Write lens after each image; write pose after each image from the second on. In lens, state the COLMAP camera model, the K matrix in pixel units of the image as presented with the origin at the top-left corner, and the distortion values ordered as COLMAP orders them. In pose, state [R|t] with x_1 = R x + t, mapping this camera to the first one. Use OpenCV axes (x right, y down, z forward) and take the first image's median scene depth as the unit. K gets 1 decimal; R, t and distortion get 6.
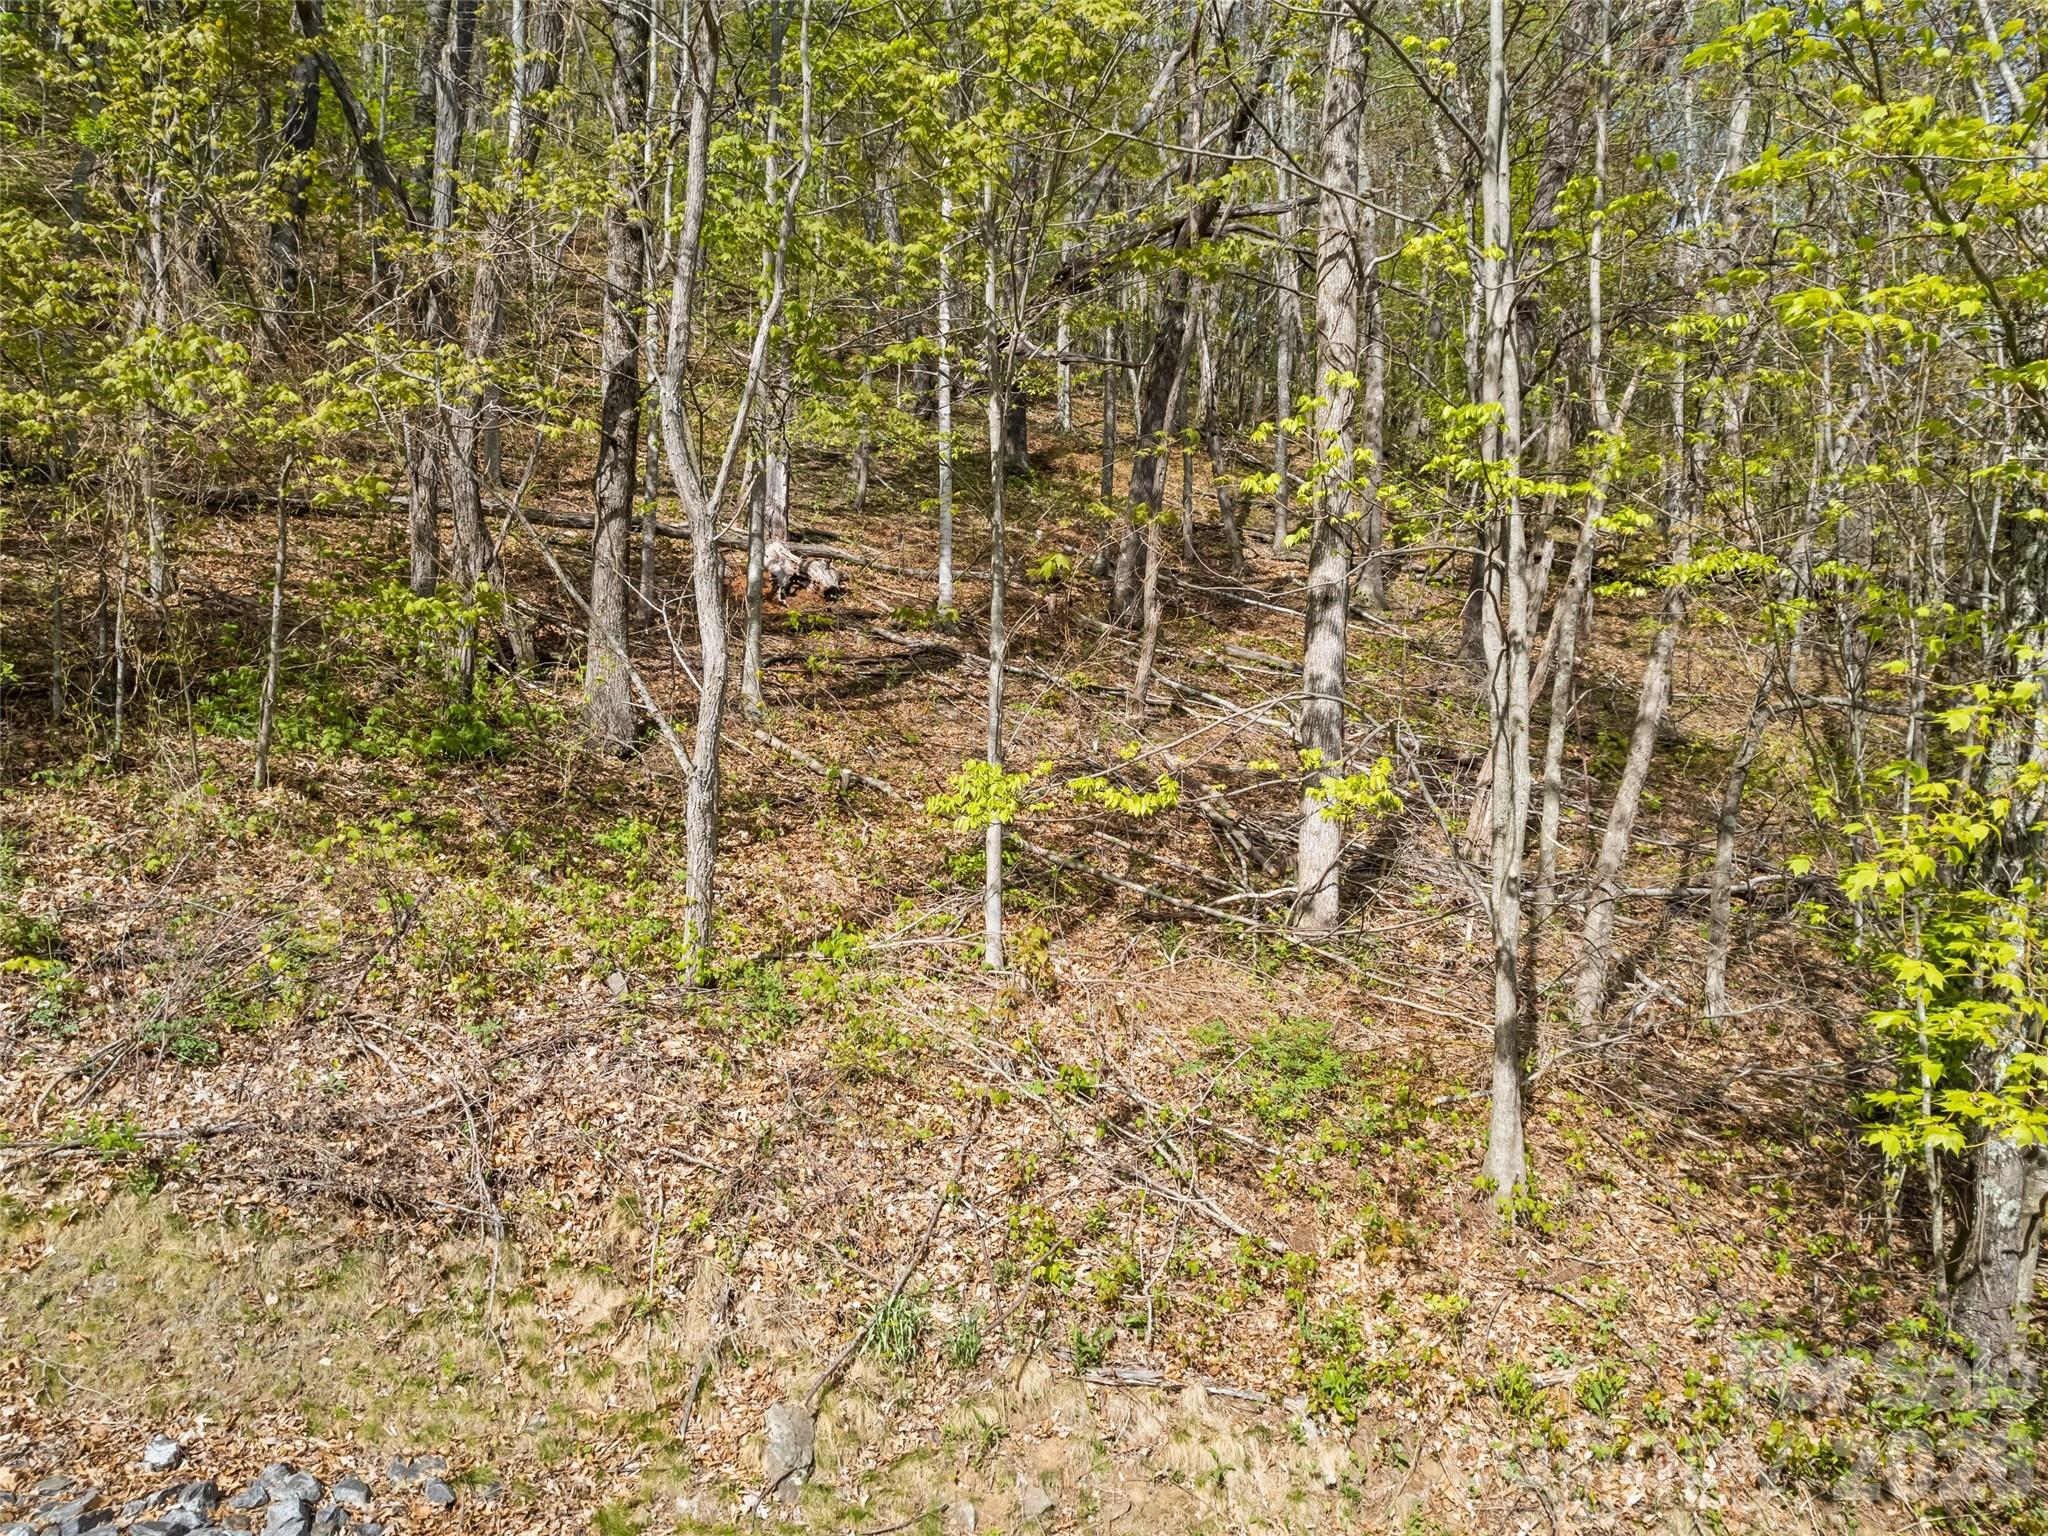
lens RADIAL K [[1470.9, 0, 1026.7], [0, 1470.9, 774.8], [0, 0, 1]] dist [-0.092558, 0.090743]
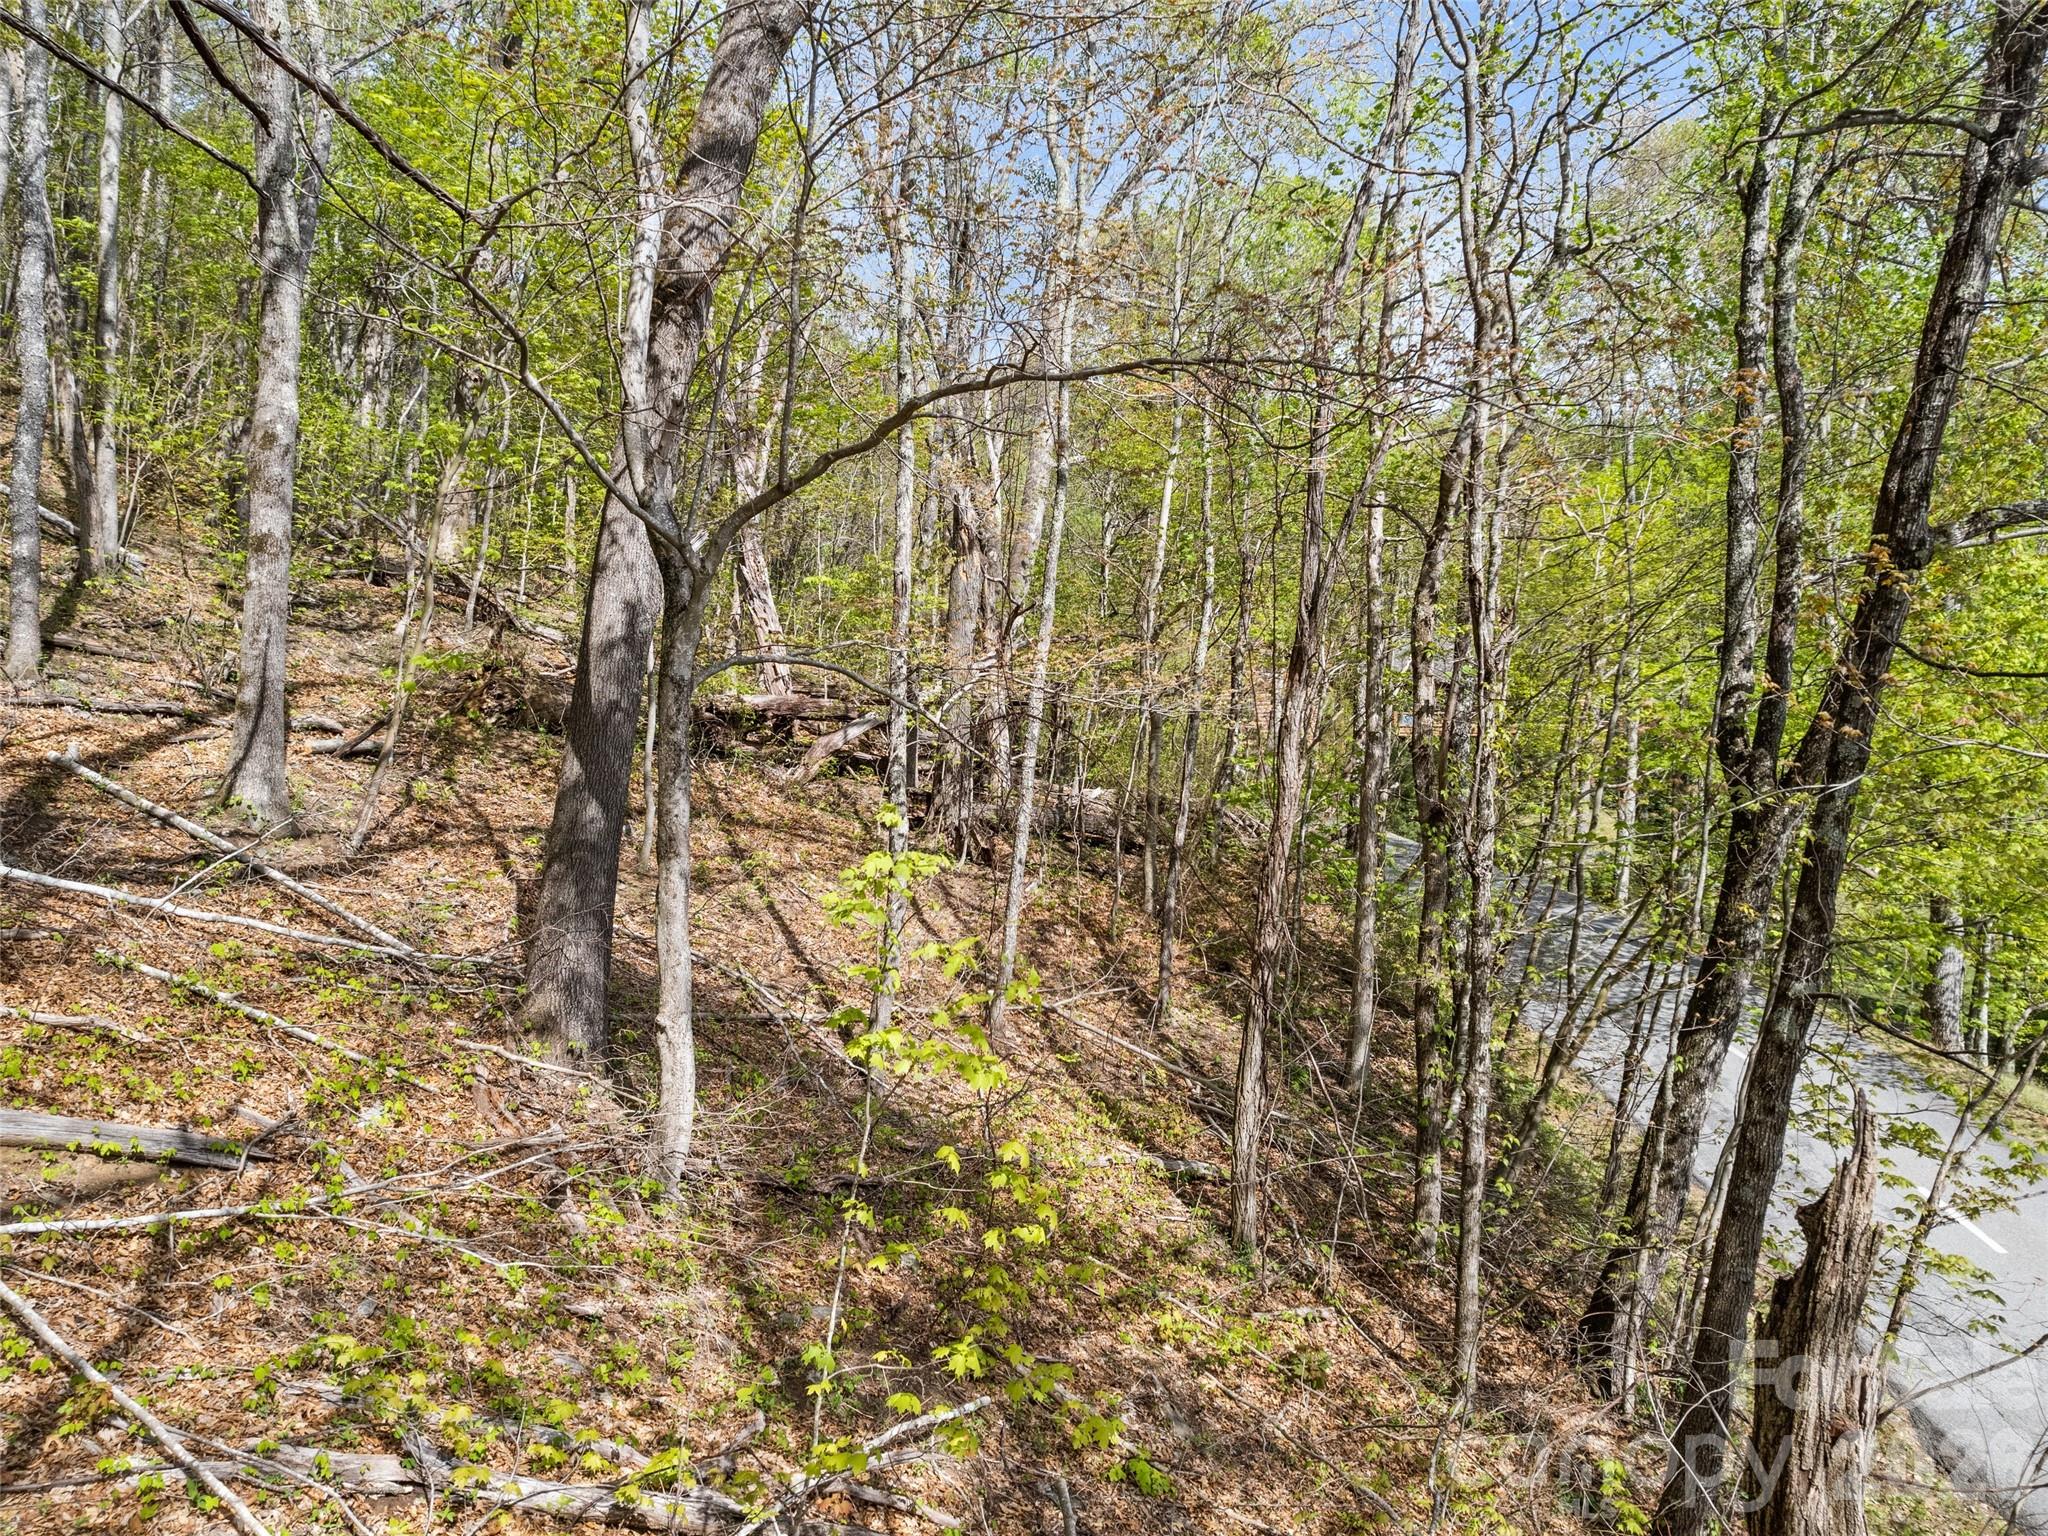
lens RADIAL K [[1470.9, 0, 1026.7], [0, 1470.9, 774.8], [0, 0, 1]] dist [-0.092558, 0.090743]
pose [[0.667117, 0.000879, 0.744953, 0.045674], [0.000643, 0.999998, -0.001756, -0.130982], [-0.744953, 0.001651, 0.667115, 0.483112]]
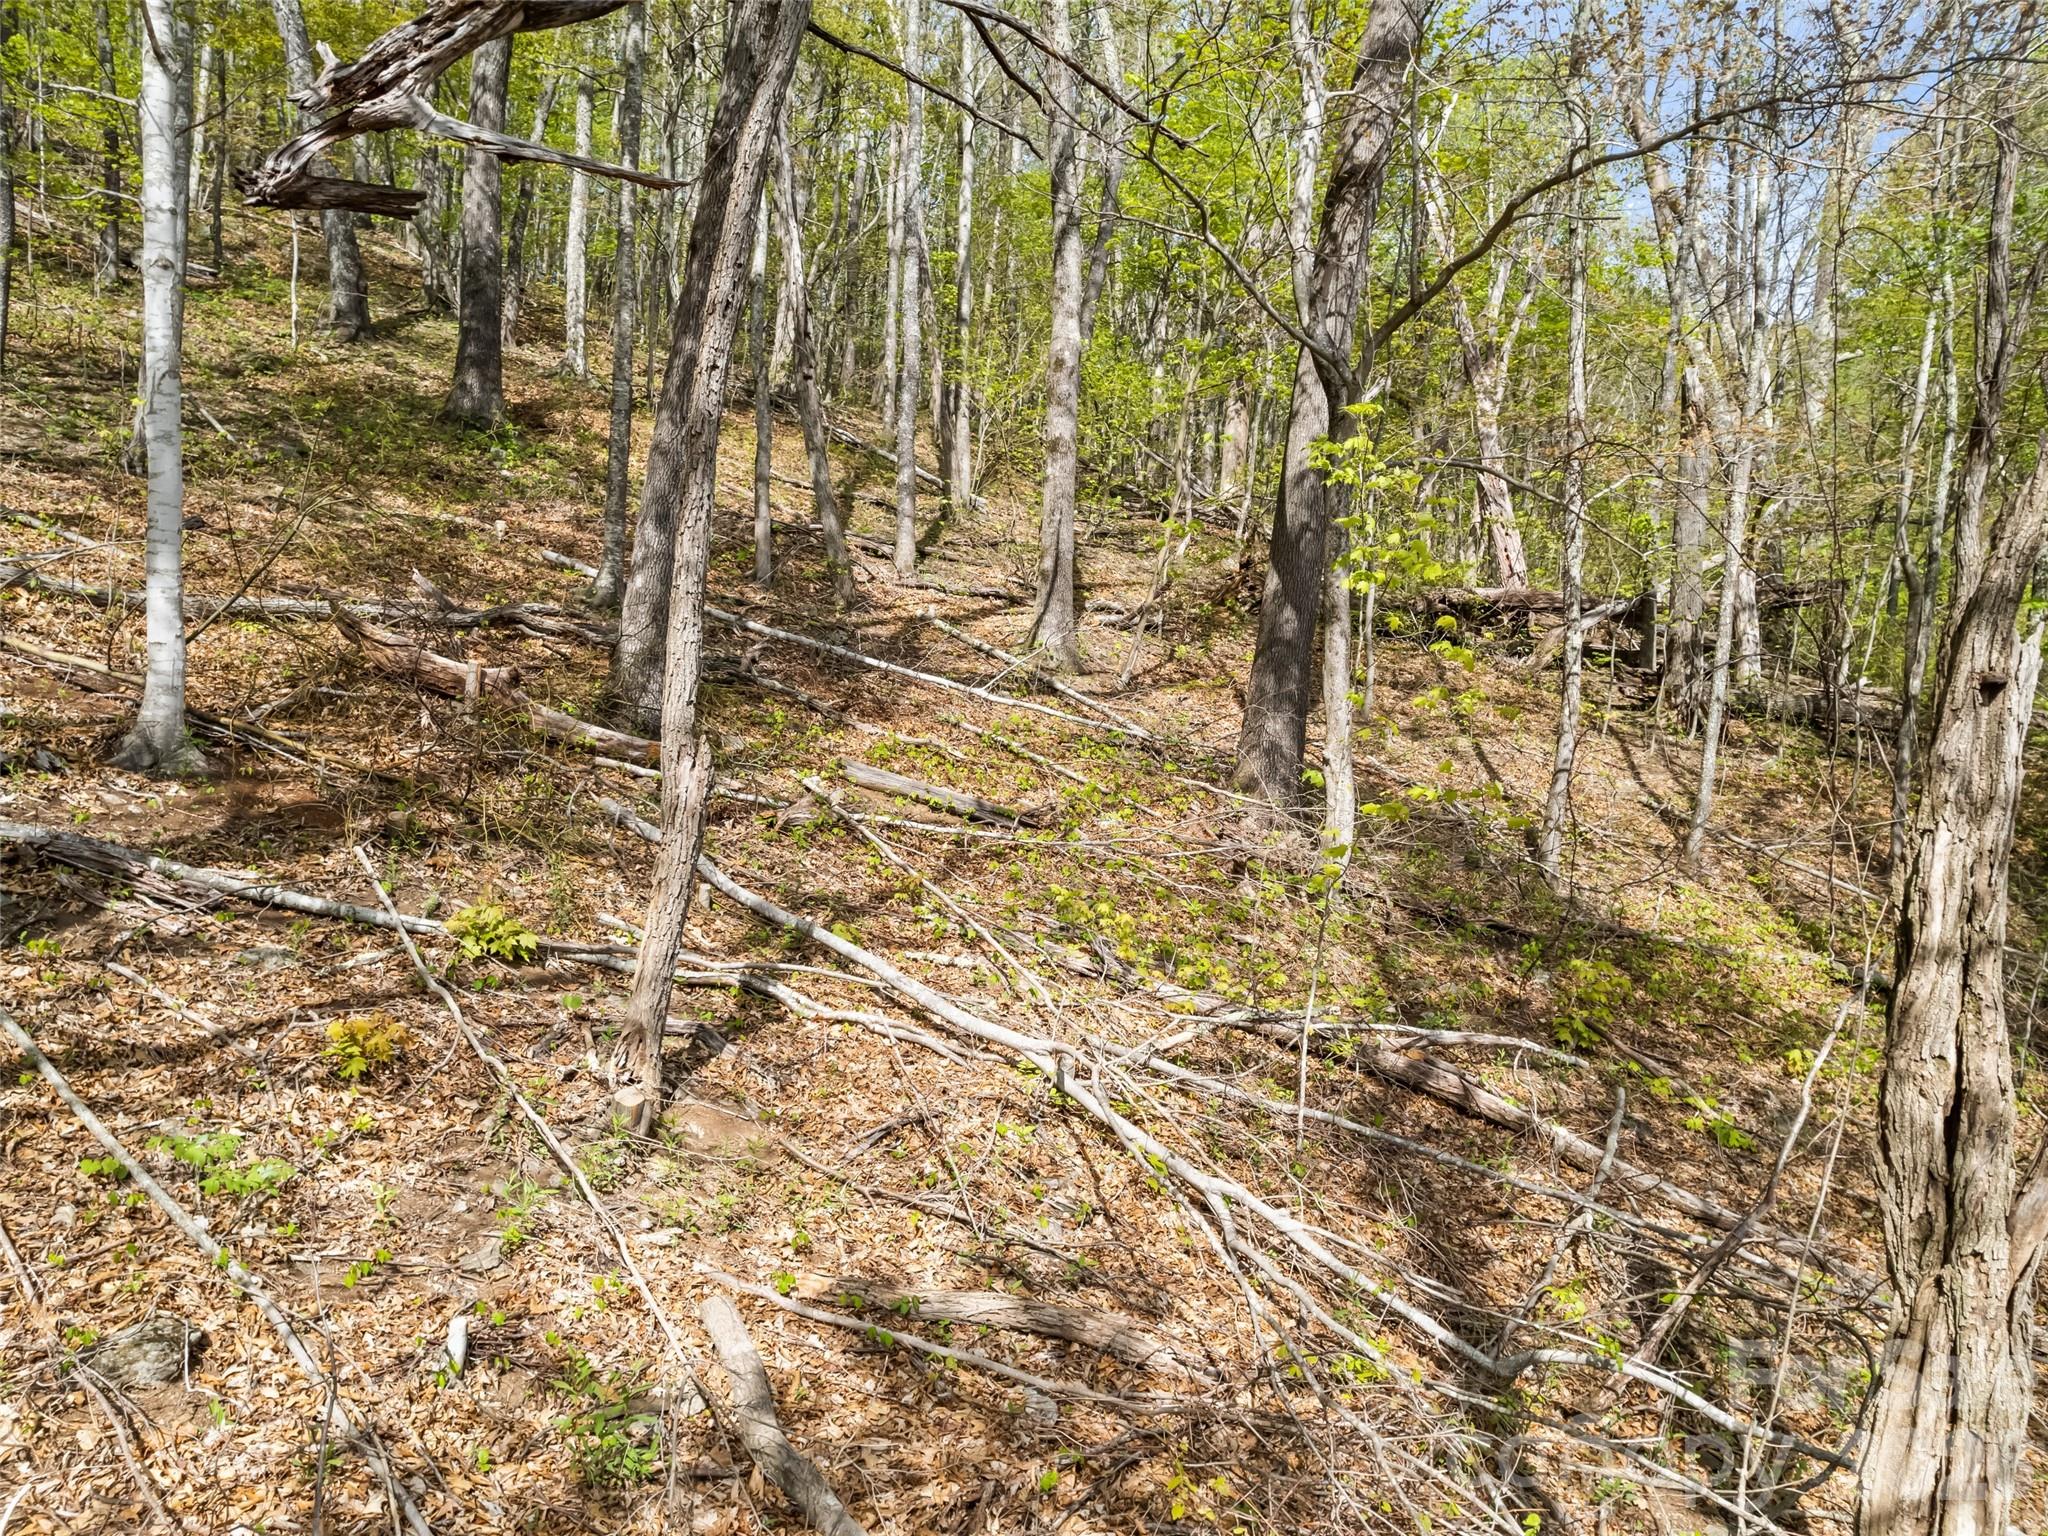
lens RADIAL K [[1470.9, 0, 1026.7], [0, 1470.9, 774.8], [0, 0, 1]] dist [-0.092558, 0.090743]
pose [[0.956041, 0.001569, 0.293229, 0.037516], [-0.000465, 0.999993, -0.003837, -0.066004], [-0.293232, 0.003532, 0.956035, 0.397346]]
